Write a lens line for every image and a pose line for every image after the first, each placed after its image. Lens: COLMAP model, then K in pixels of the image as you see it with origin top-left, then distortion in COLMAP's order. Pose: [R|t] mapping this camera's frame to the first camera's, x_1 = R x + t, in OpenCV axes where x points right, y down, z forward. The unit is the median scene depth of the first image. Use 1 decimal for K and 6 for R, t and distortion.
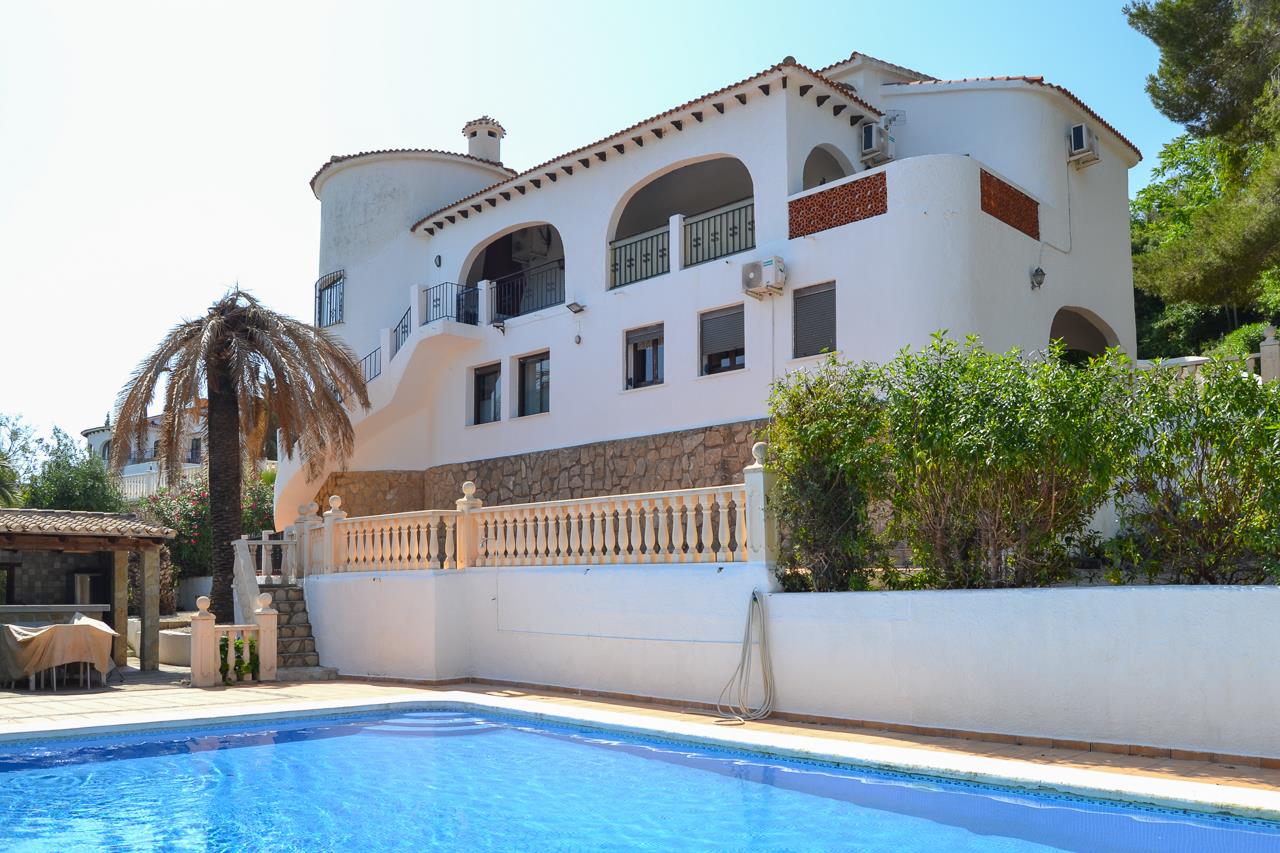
lens RADIAL K [[1137.3, 0, 640.9], [0, 1137.3, 459.5], [0, 0, 1]] dist [-0.077789, -0.009448]
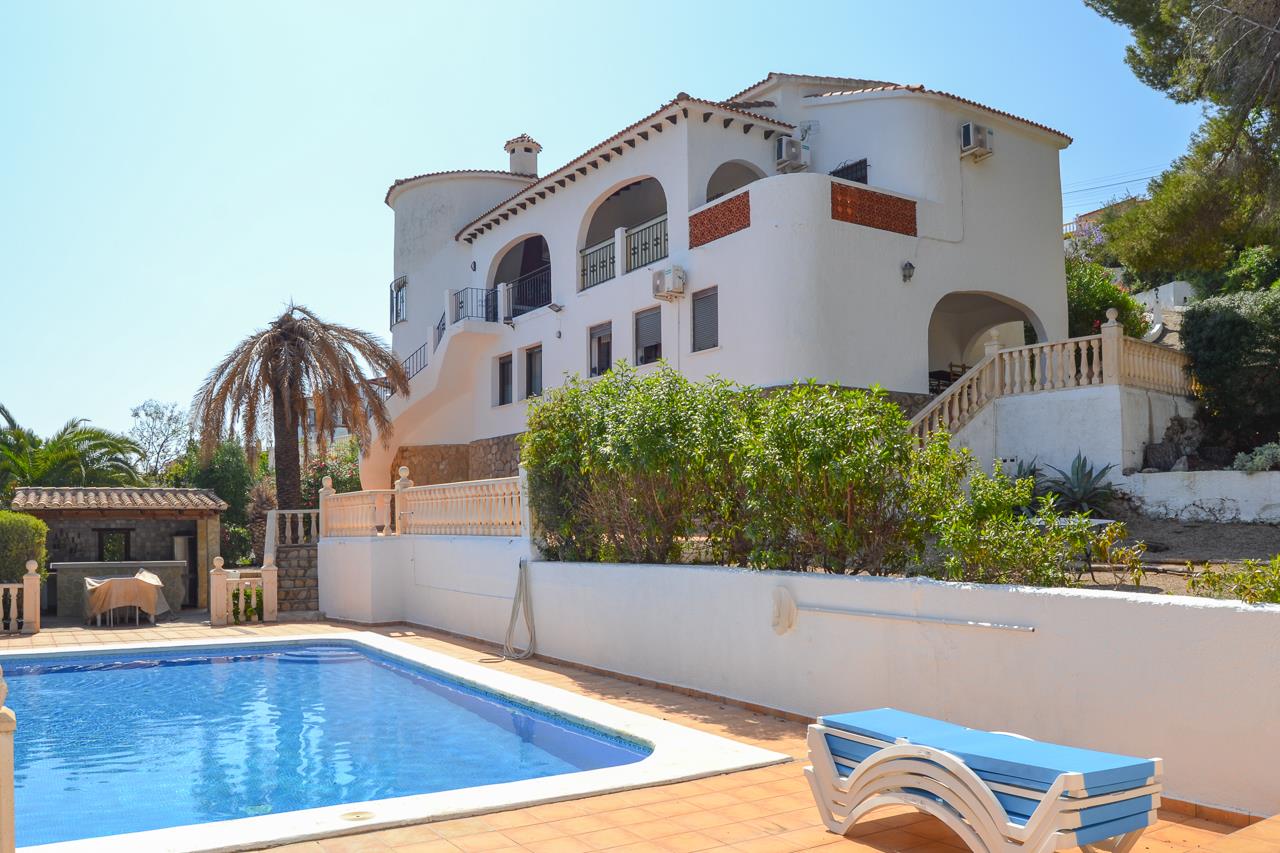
lens RADIAL K [[1106.4, 0, 640.0], [0, 1106.4, 426.5], [0, 0, 1]] dist [-0.082116, 0.002397]
pose [[0.977523, -0.023883, -0.209474, 0.285028], [0.028361, 0.999428, 0.018396, -0.031447], [0.208915, -0.023923, 0.977641, -0.113011]]
